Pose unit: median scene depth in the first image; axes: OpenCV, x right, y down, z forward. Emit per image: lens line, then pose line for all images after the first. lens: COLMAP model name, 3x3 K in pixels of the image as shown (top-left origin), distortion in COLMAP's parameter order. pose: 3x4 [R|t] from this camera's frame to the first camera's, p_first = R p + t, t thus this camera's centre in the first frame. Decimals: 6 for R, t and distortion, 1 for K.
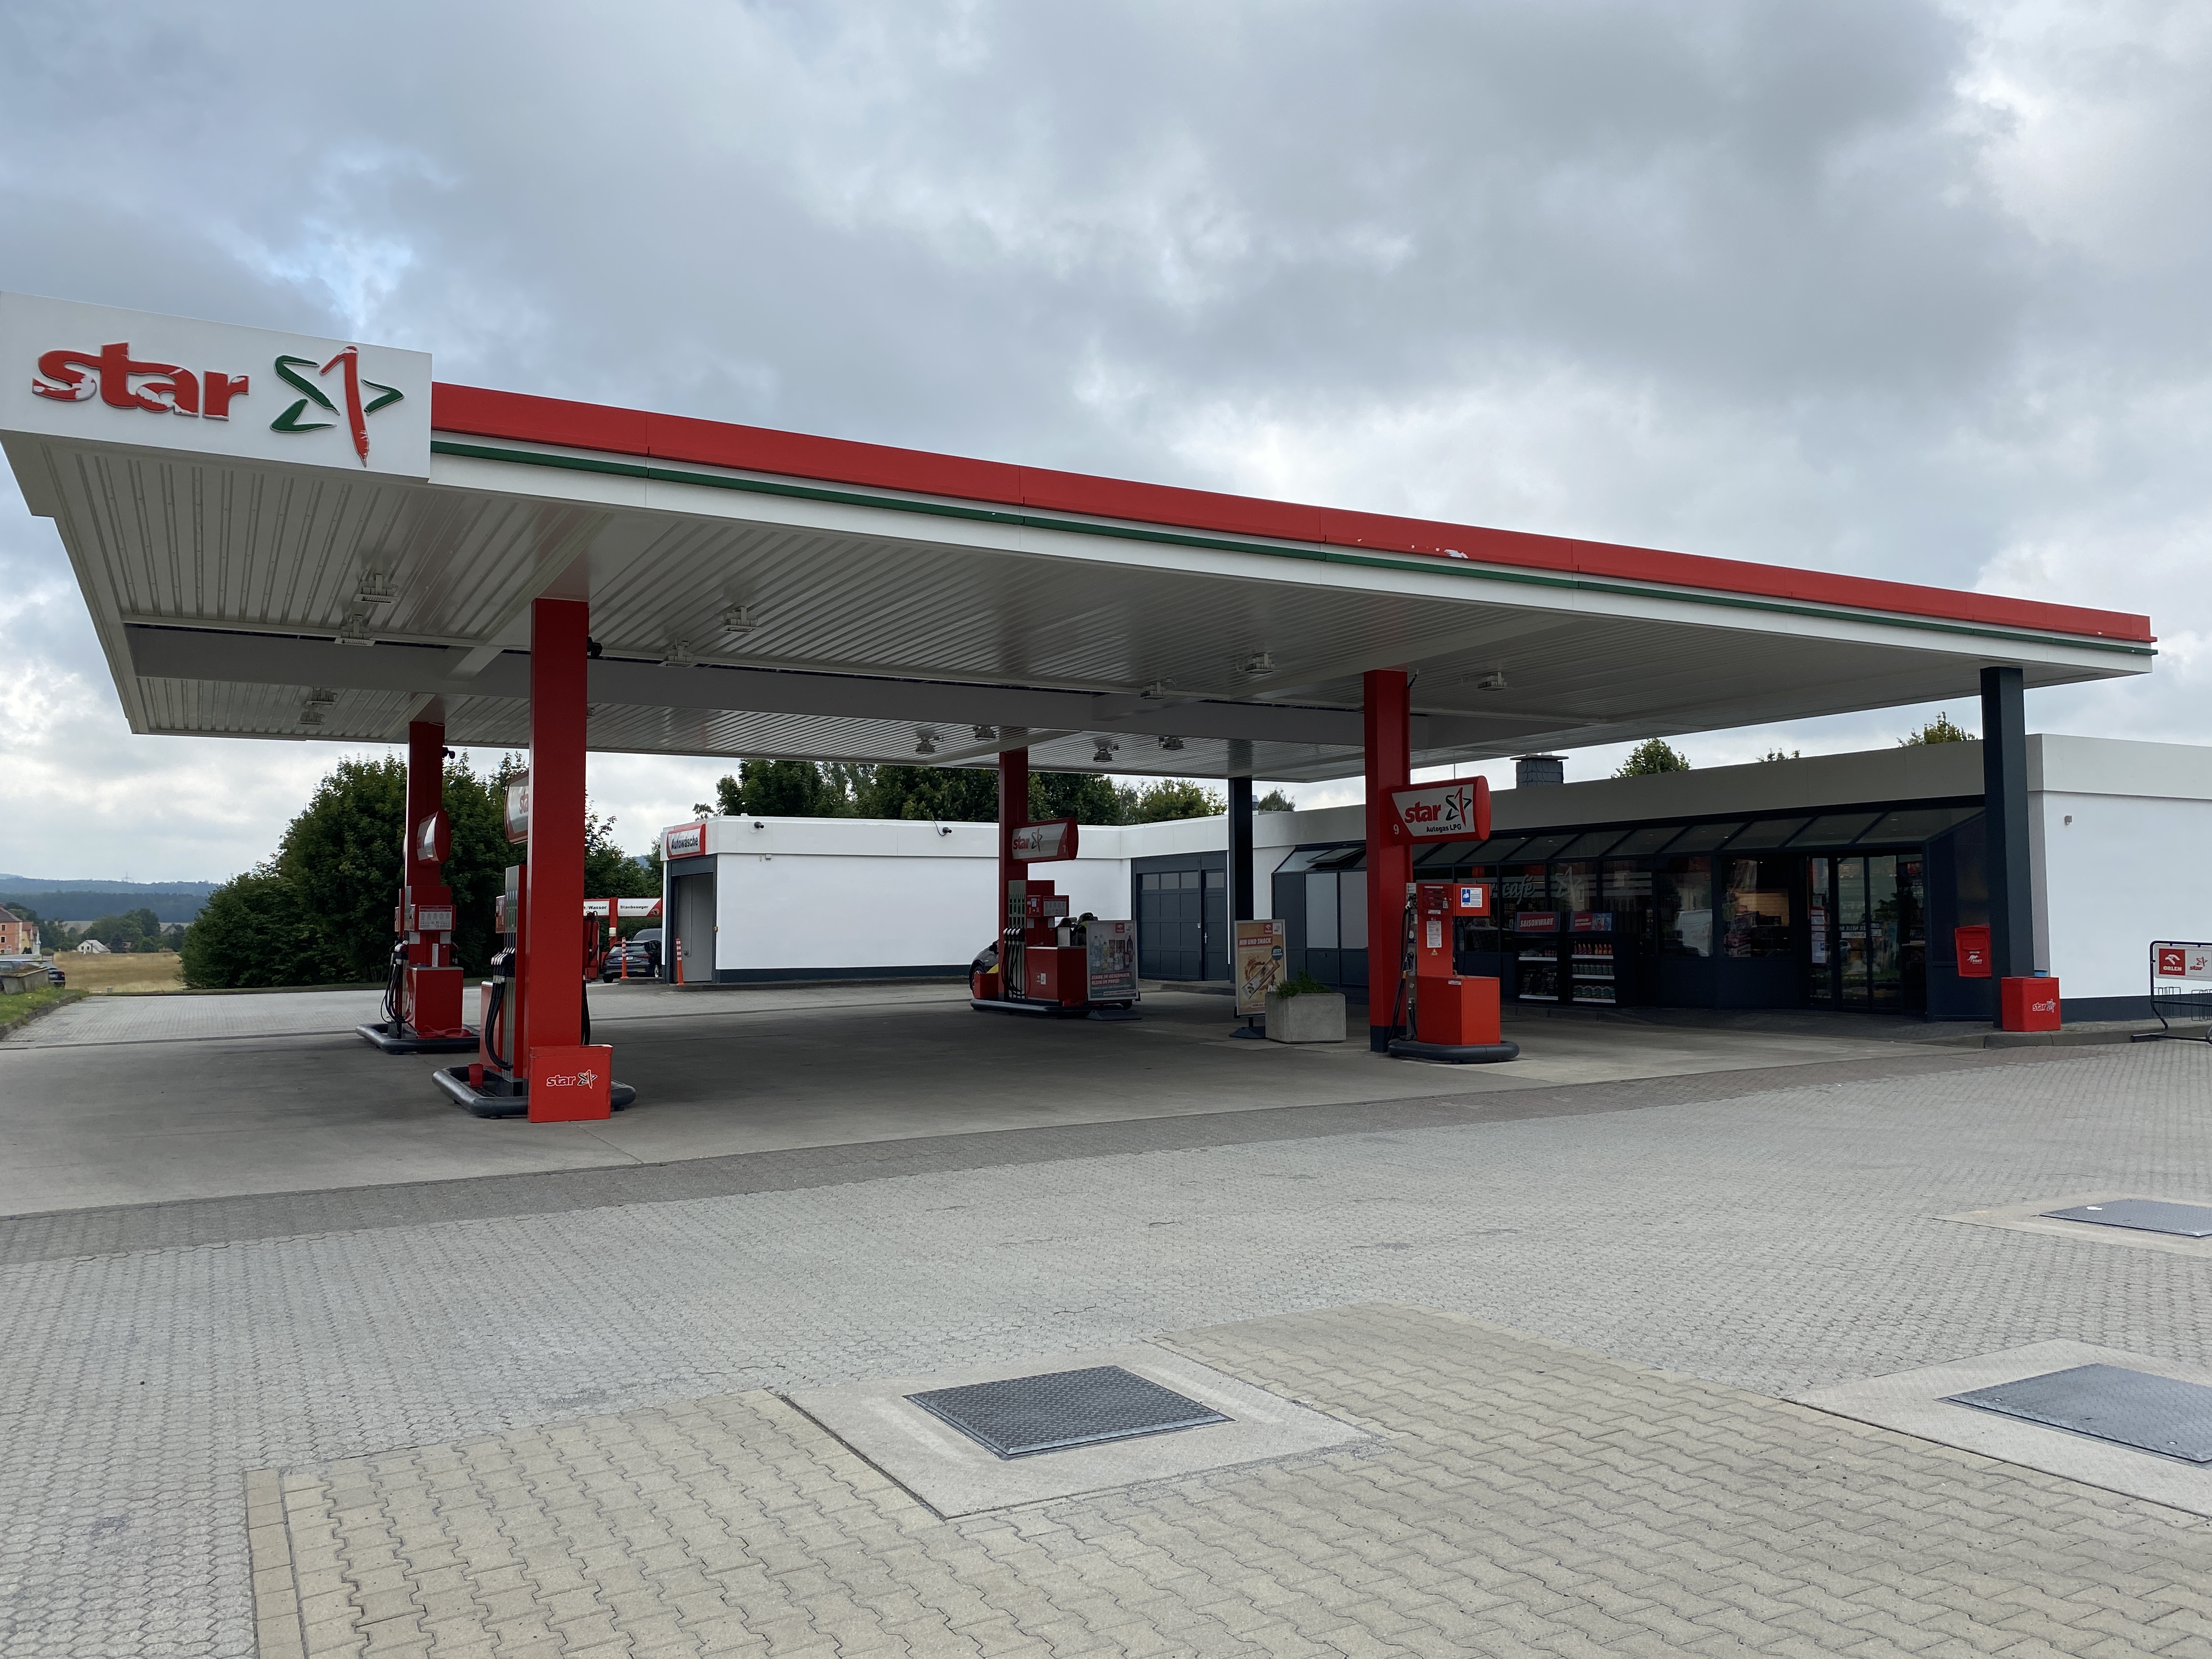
lens RADIAL K [[1684.5, 0, 1117.5], [0, 1684.5, 840.1], [0, 0, 1]] dist [-0.008887, -0.010646]
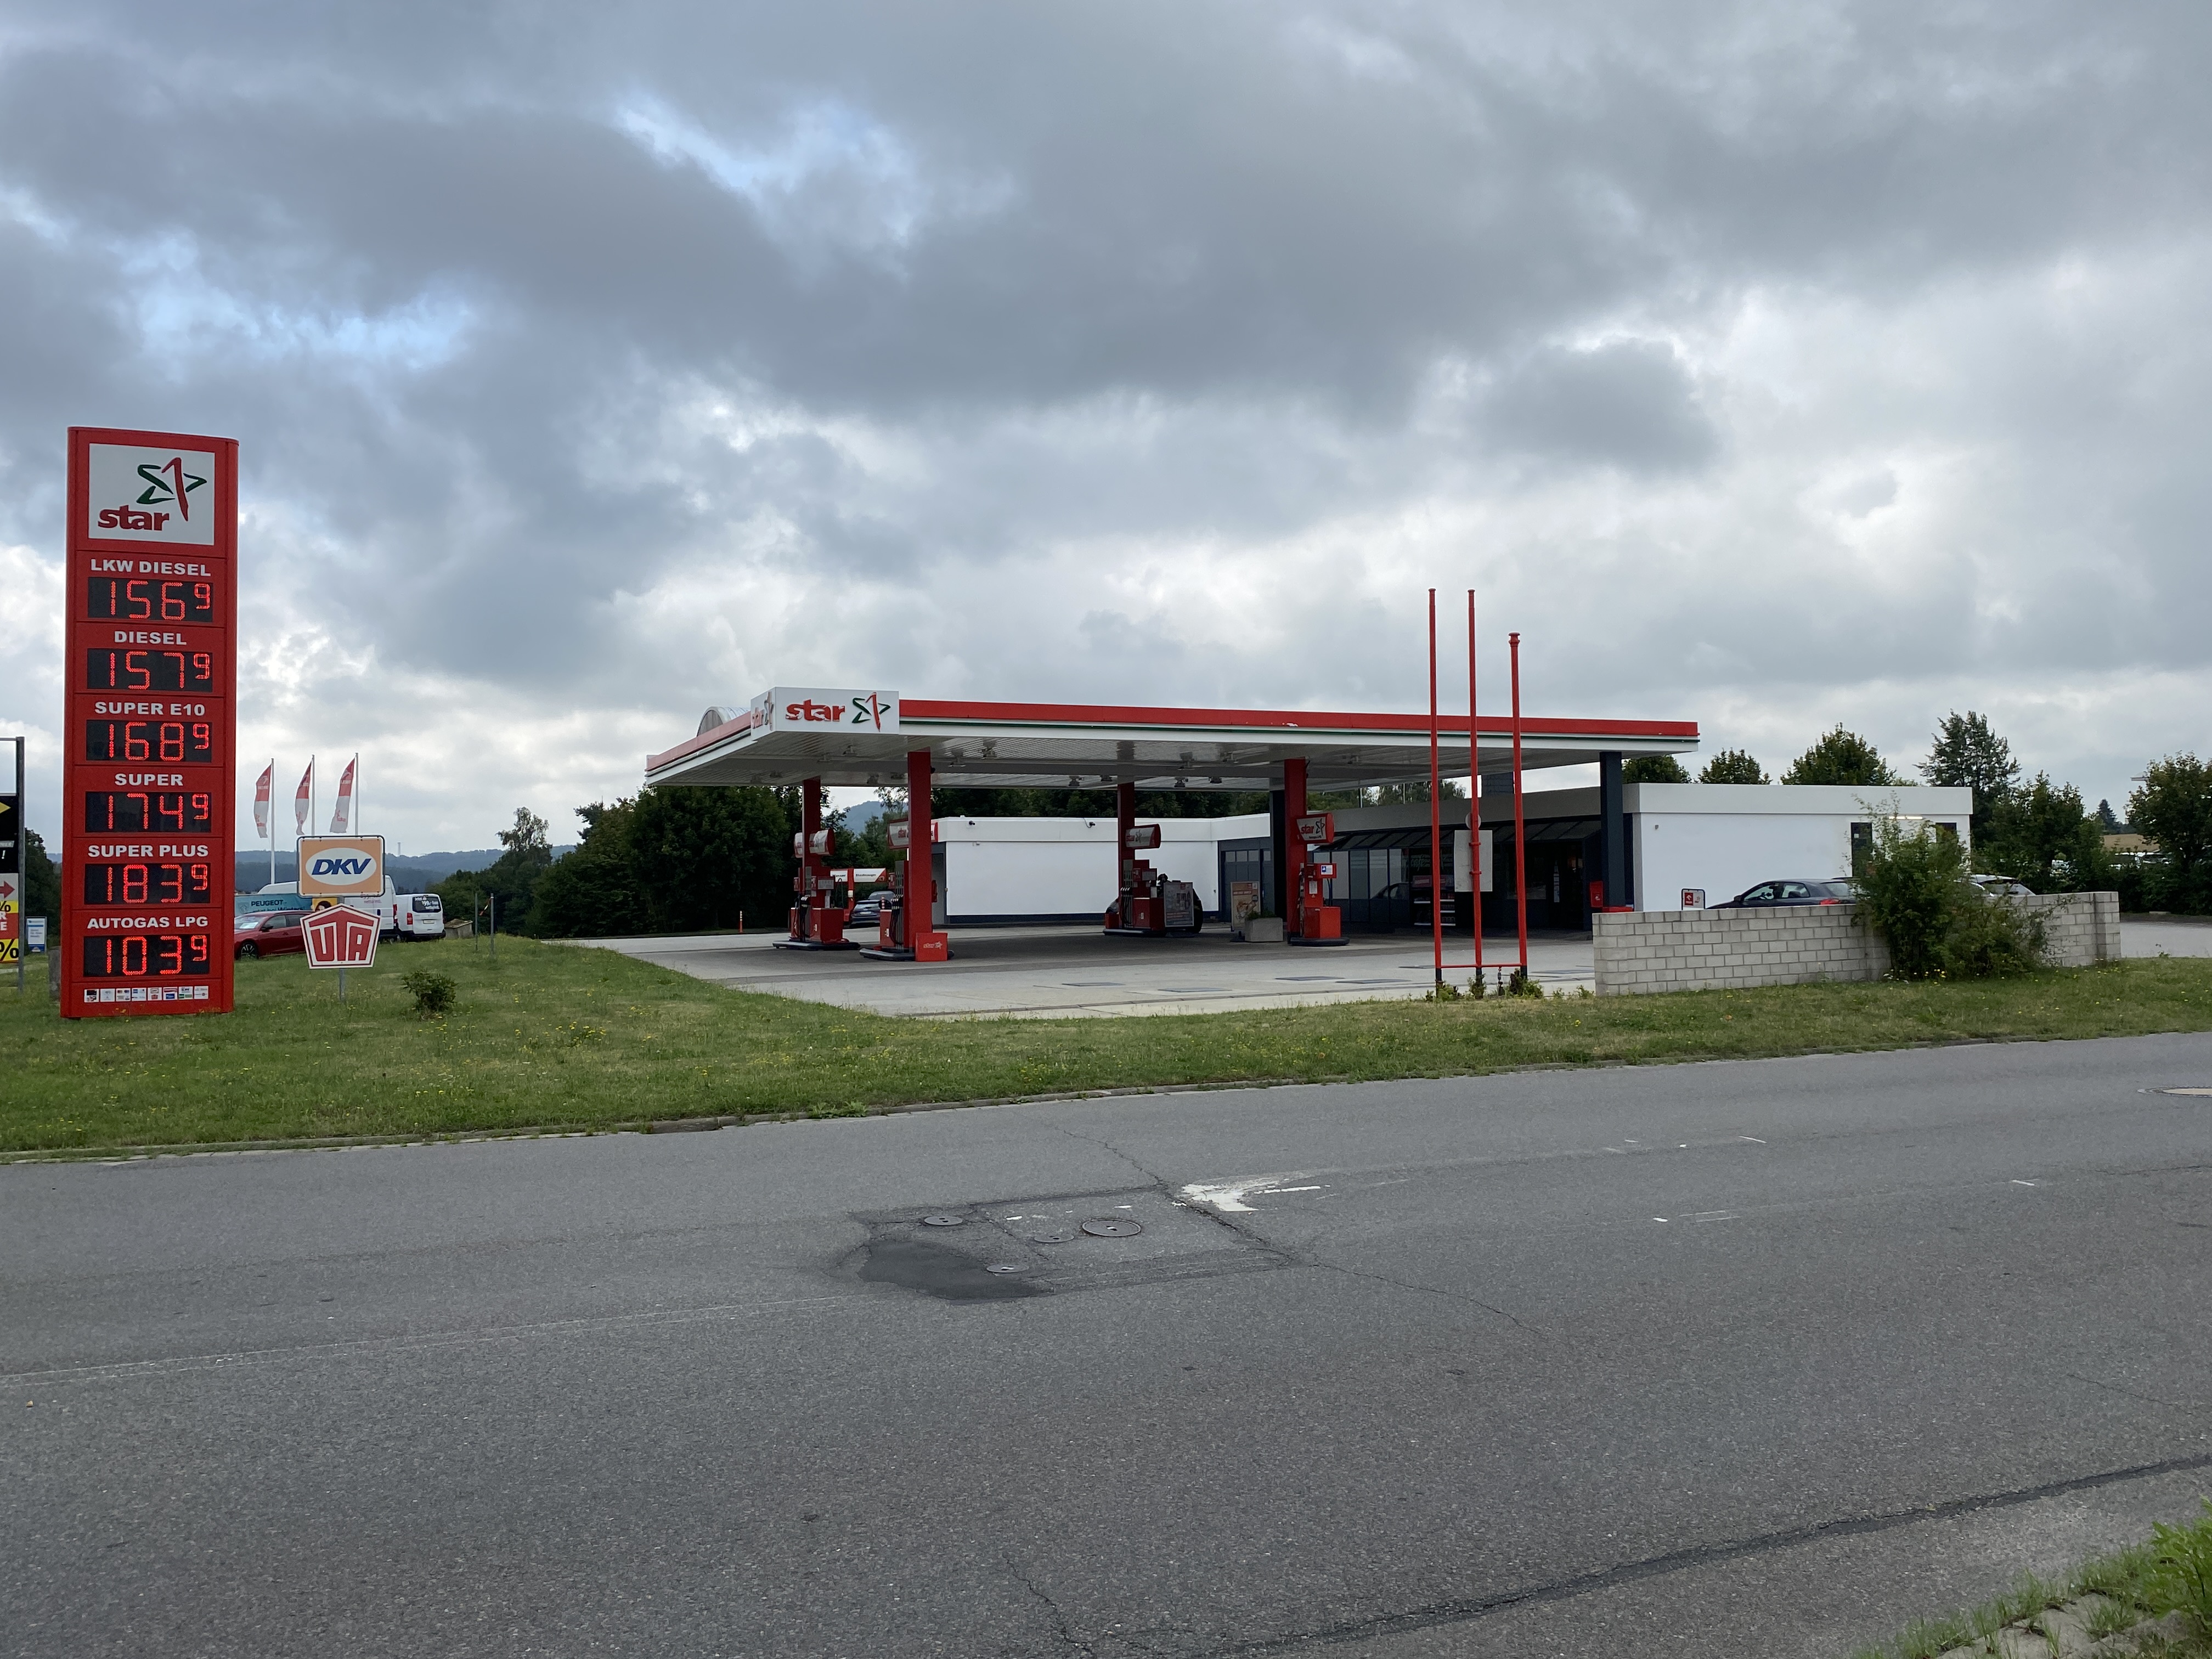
lens RADIAL K [[1805.5, 0, 1105.7], [0, 1805.5, 823.7], [0, 0, 1]] dist [0.008272, 0.000900]
pose [[0.994314, -0.009476, -0.106067, 0.103169], [0.010935, 0.999853, 0.013183, -0.033834], [0.105926, -0.014268, 0.994272, -0.759291]]
